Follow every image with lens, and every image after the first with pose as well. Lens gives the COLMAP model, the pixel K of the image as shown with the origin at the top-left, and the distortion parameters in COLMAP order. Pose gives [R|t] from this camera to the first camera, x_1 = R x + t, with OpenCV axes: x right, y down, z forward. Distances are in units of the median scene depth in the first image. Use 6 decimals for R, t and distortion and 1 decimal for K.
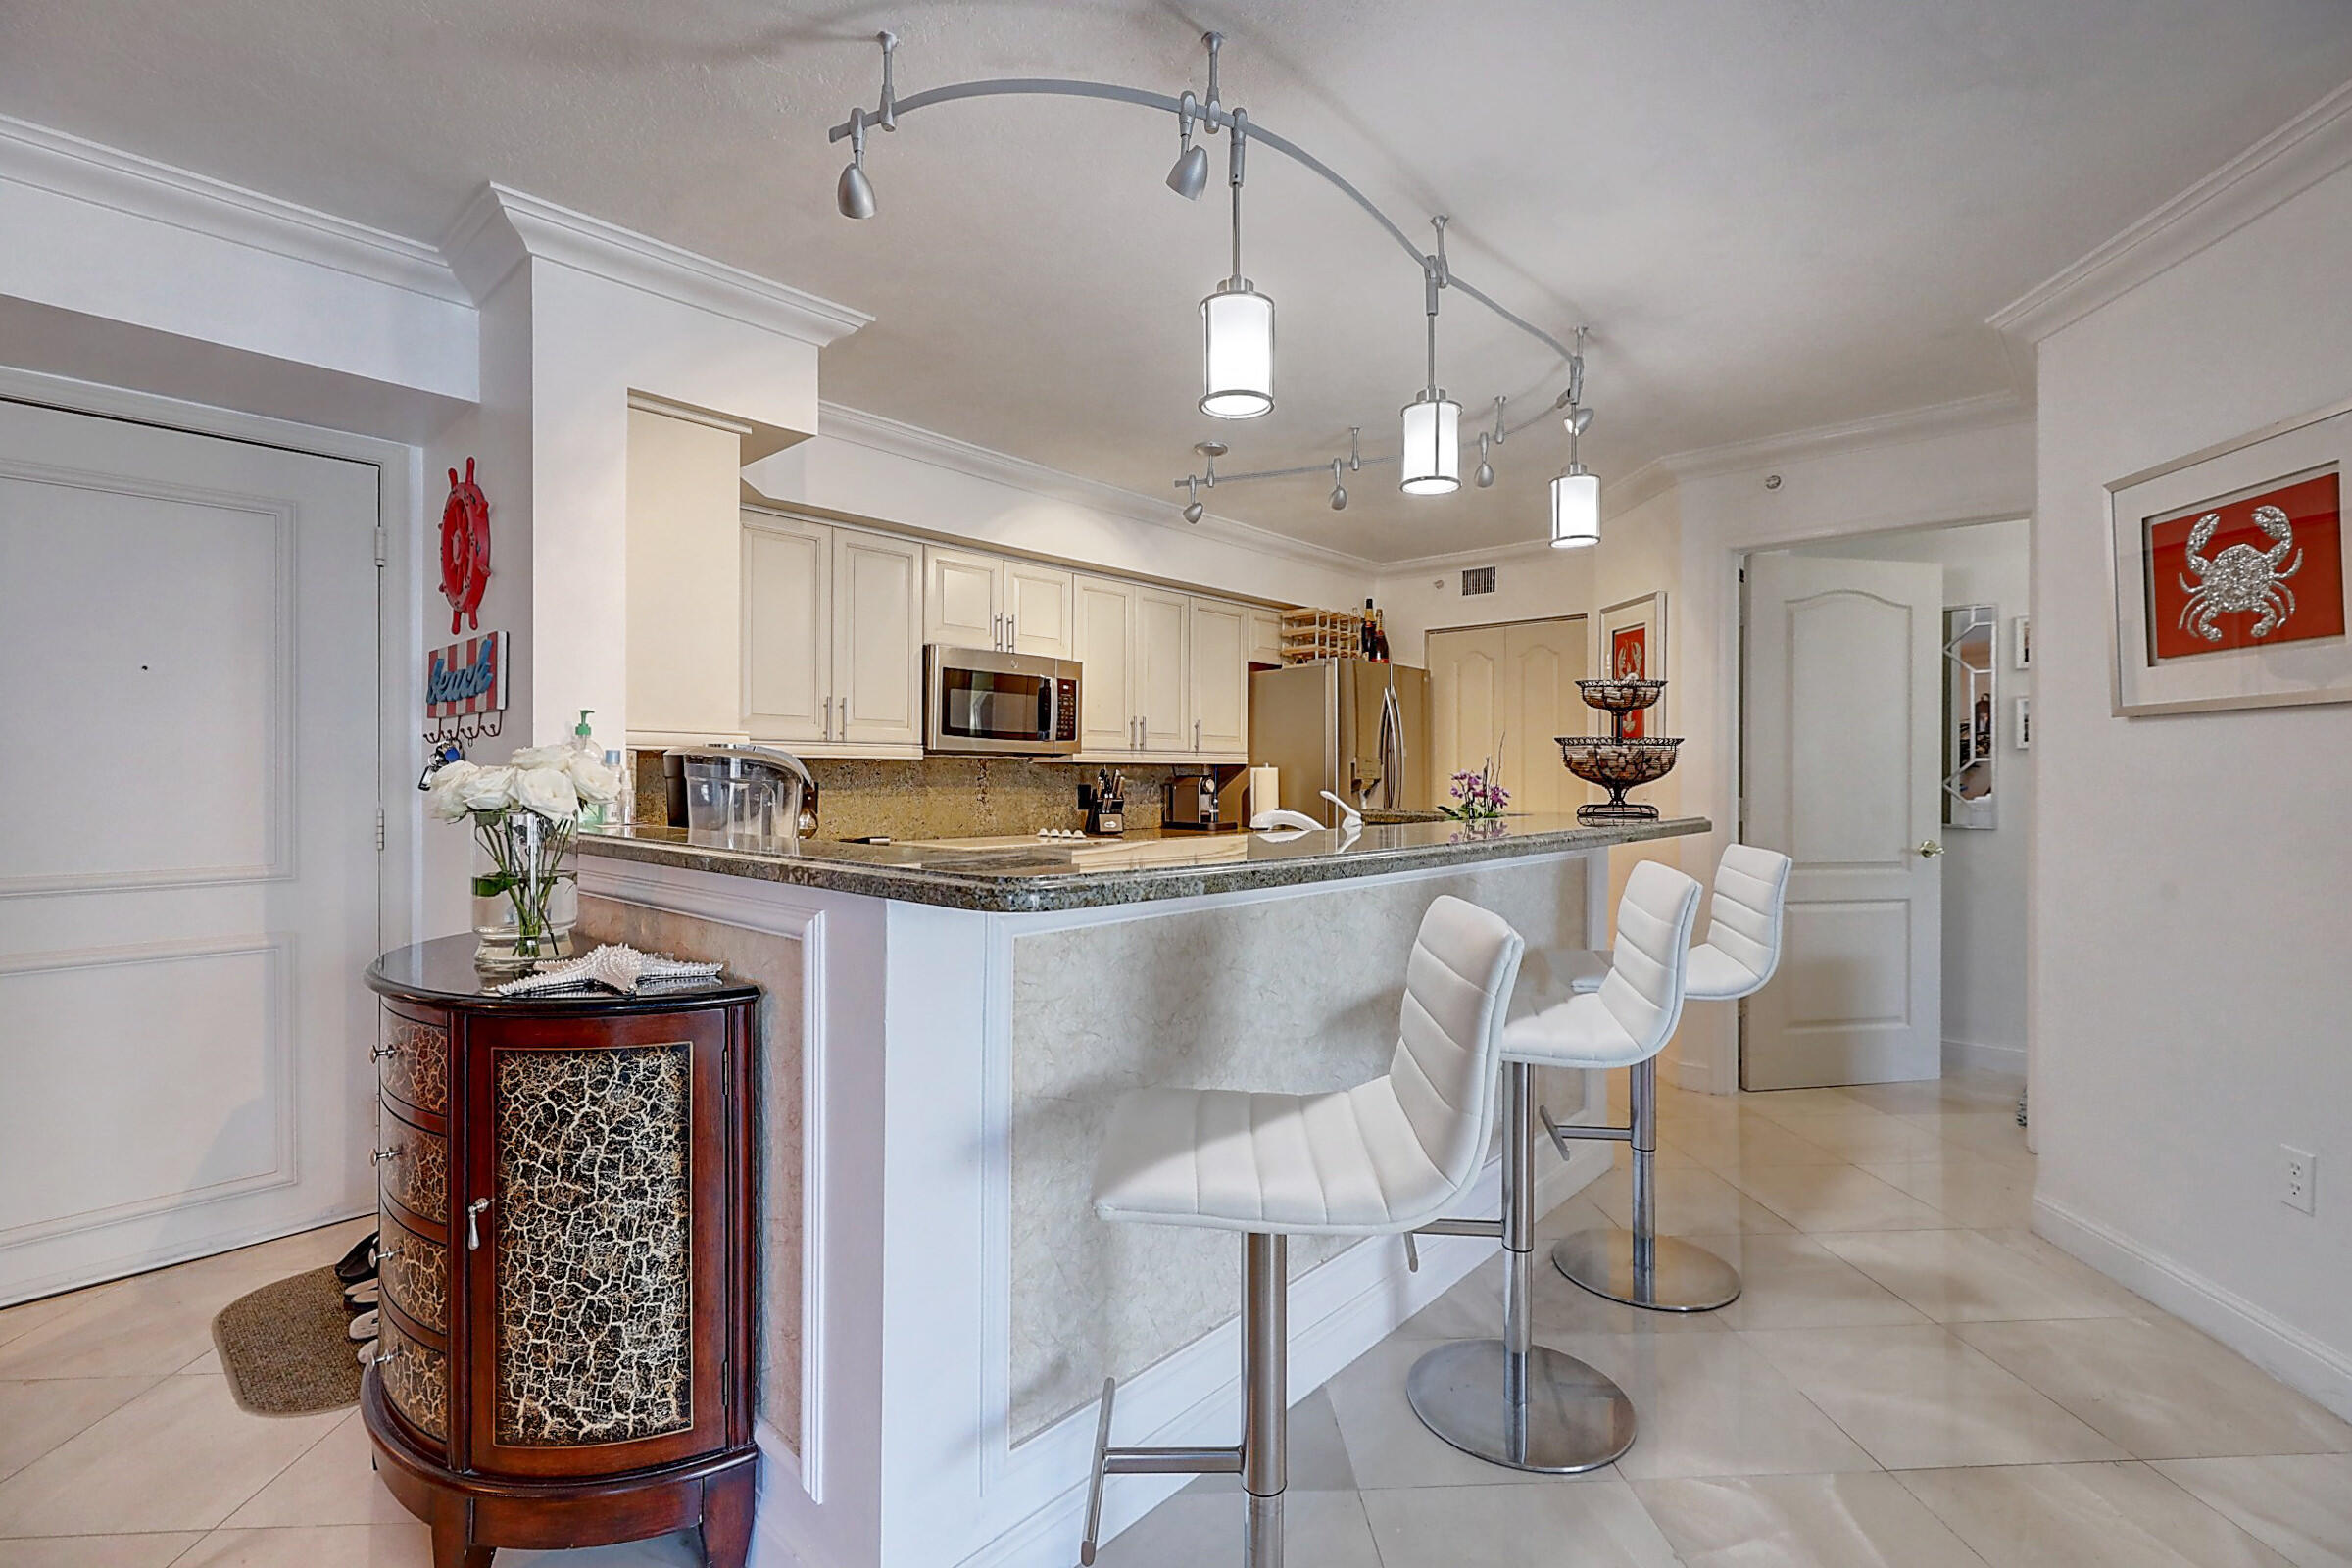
lens RADIAL K [[1054.3, 0, 1176.0], [0, 1054.3, 784.0], [0, 0, 1]] dist [-0.001184, -0.000015]
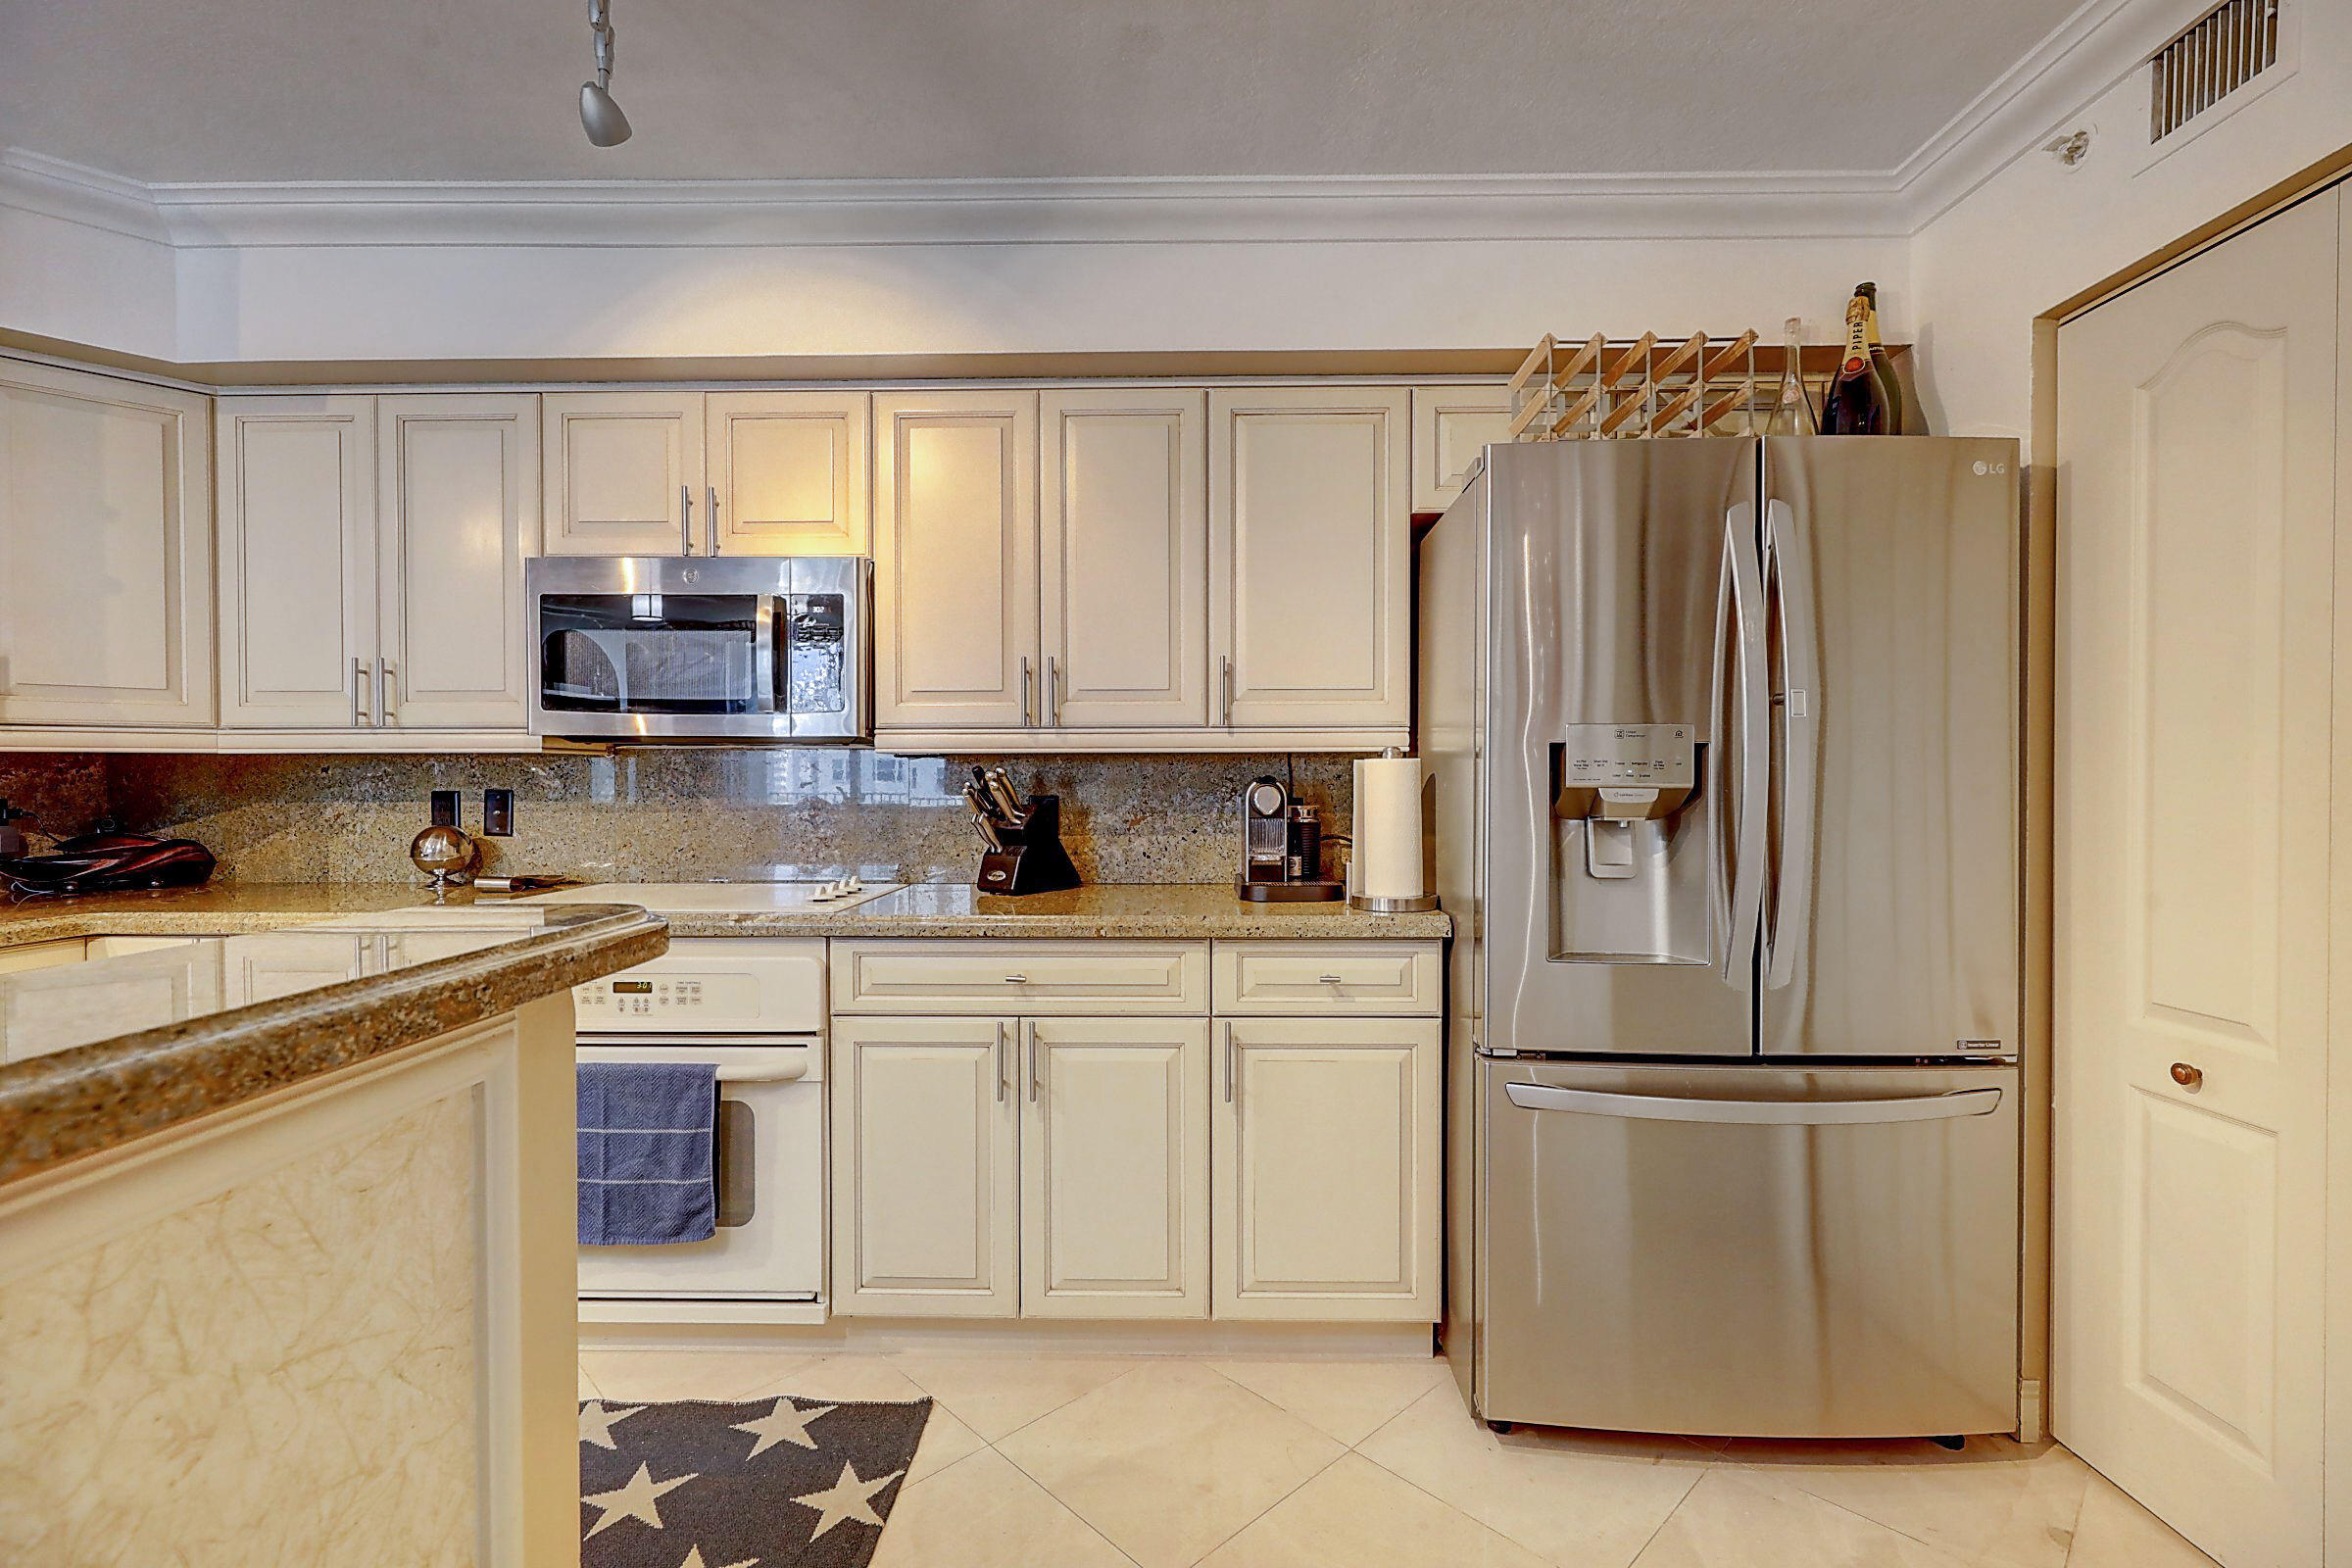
lens RADIAL K [[1046.7, 0, 1172.2], [0, 1046.7, 794.0], [0, 0, 1]] dist [0.002314, 0.000365]
pose [[0.656664, 0.010928, -0.754104, 0.613668], [-0.002257, 0.999919, 0.012524, -0.010810], [0.754180, -0.006522, 0.656636, 1.200001]]
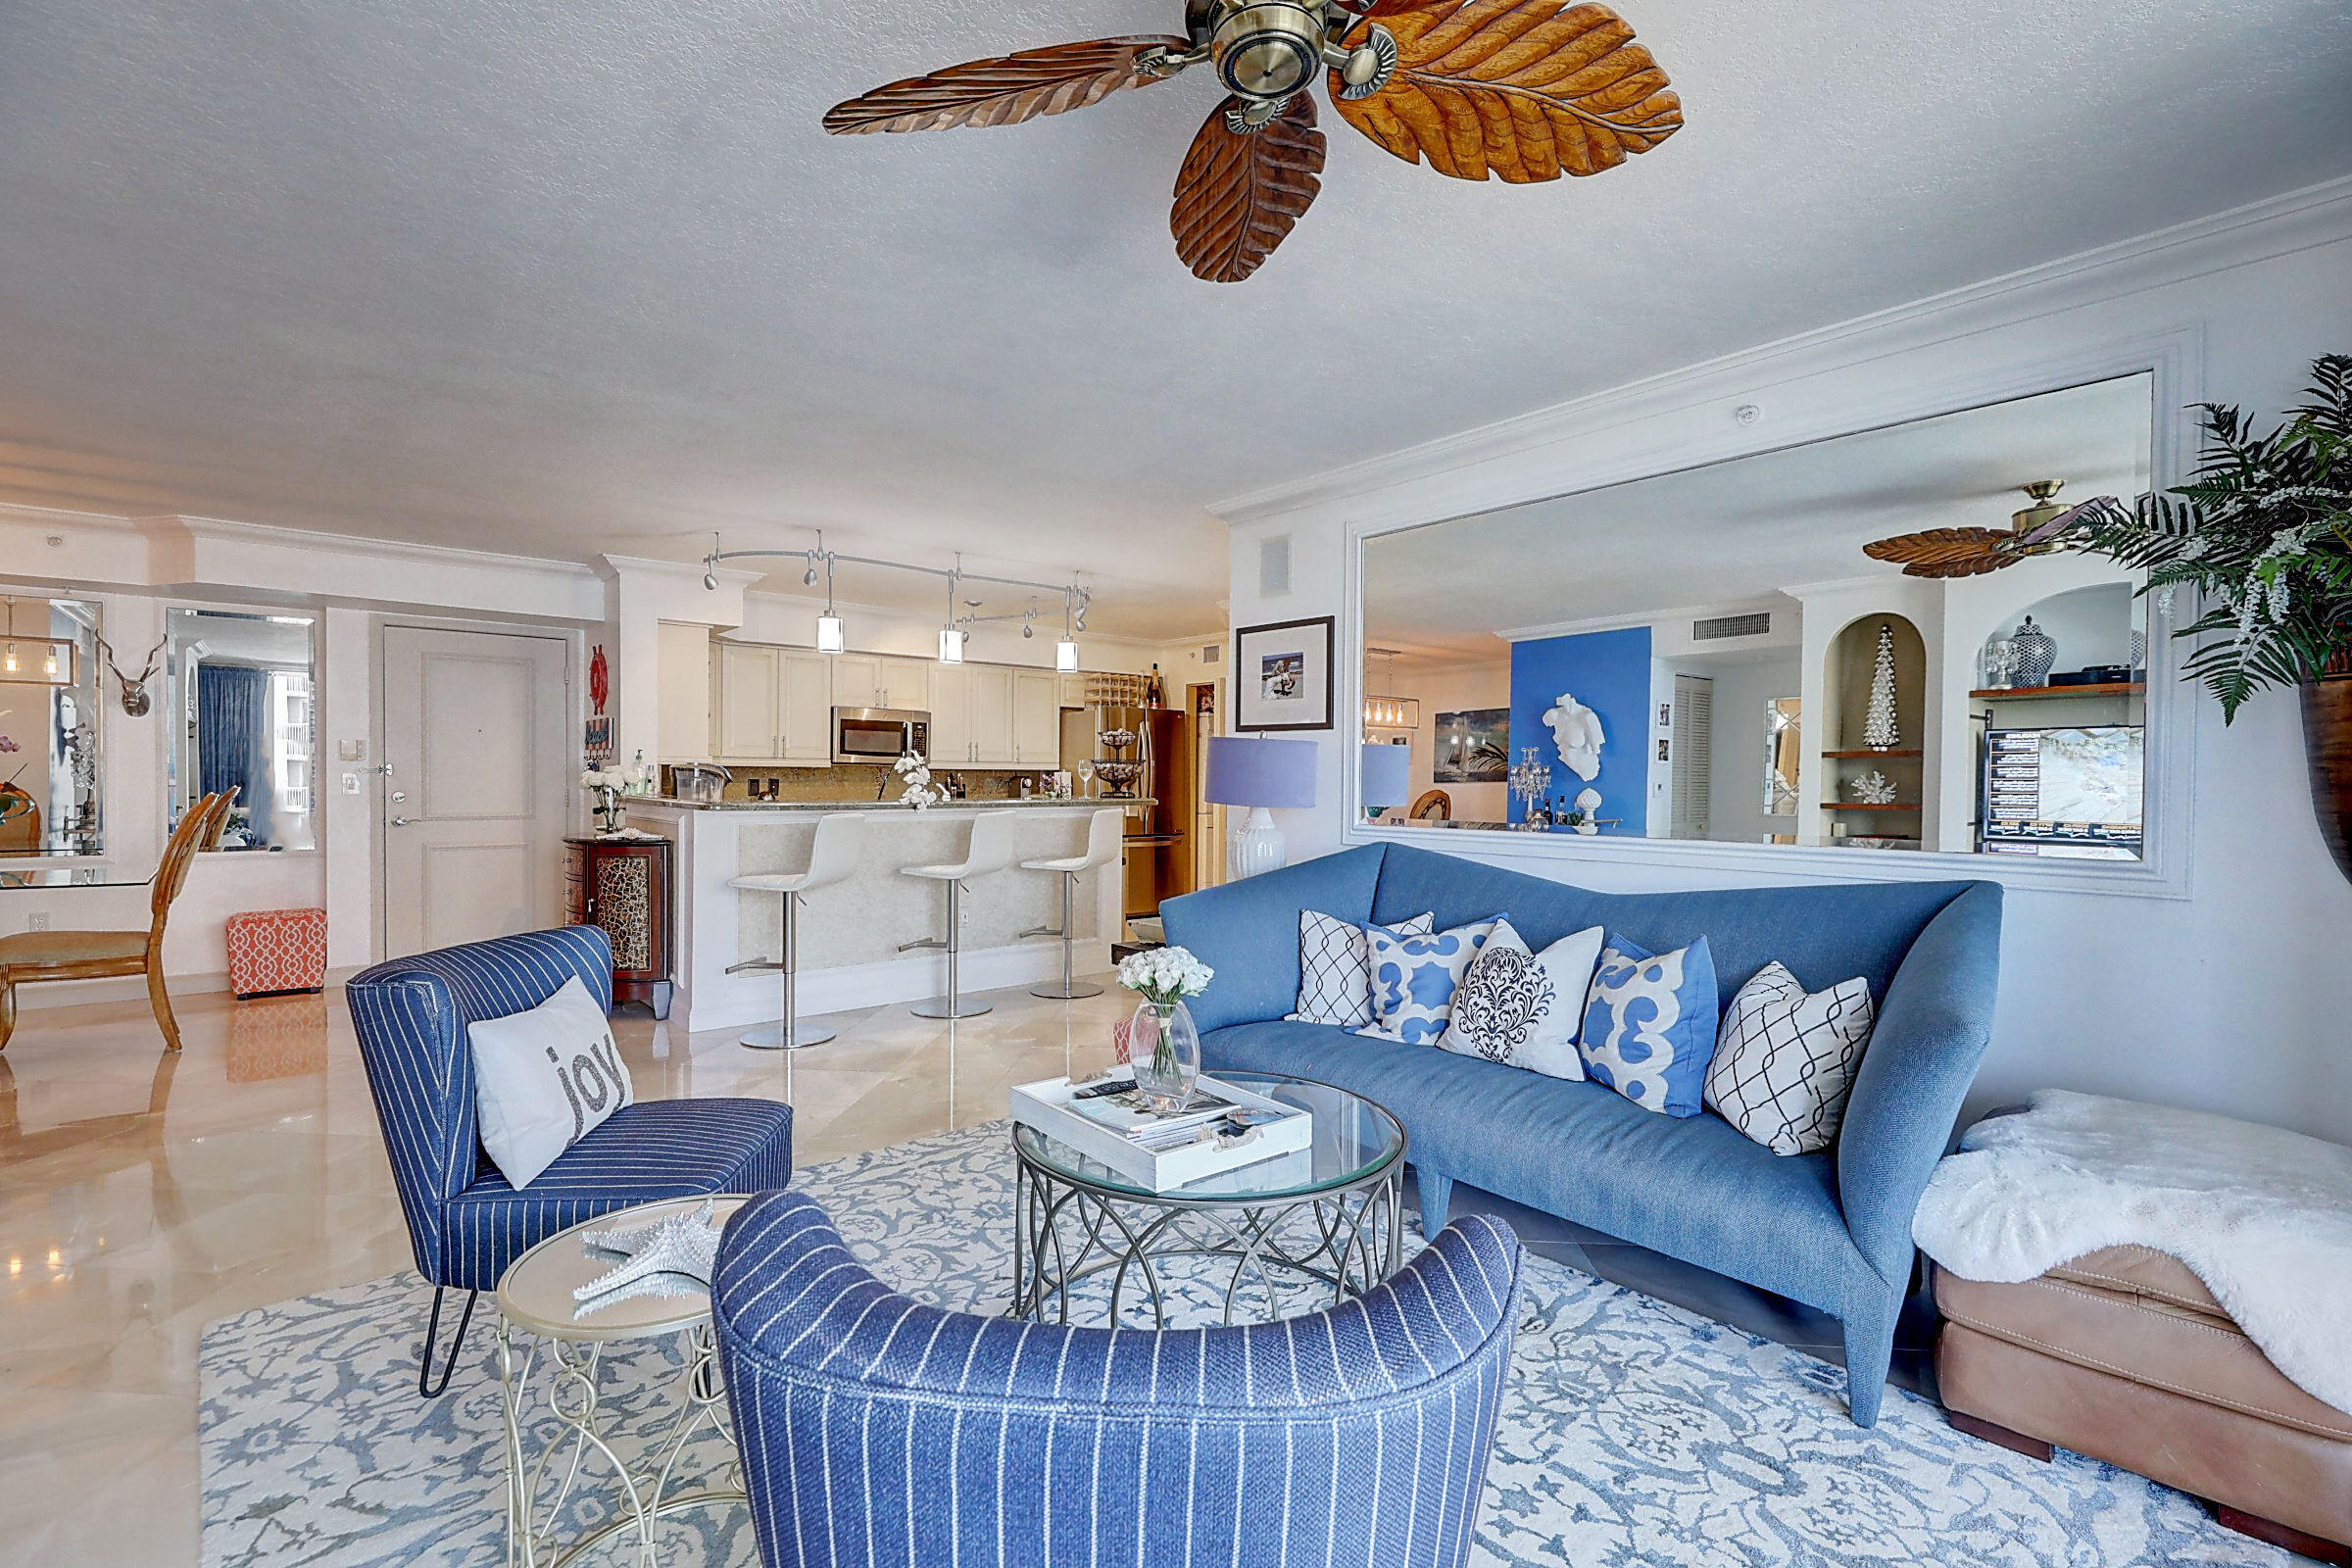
lens RADIAL K [[1046.7, 0, 1172.2], [0, 1046.7, 794.0], [0, 0, 1]] dist [0.002314, 0.000365]
pose [[0.991717, 0.006089, -0.128297, 0.834023], [-0.004991, 0.999948, 0.008876, 0.007154], [0.128344, -0.008162, 0.991696, -1.080019]]
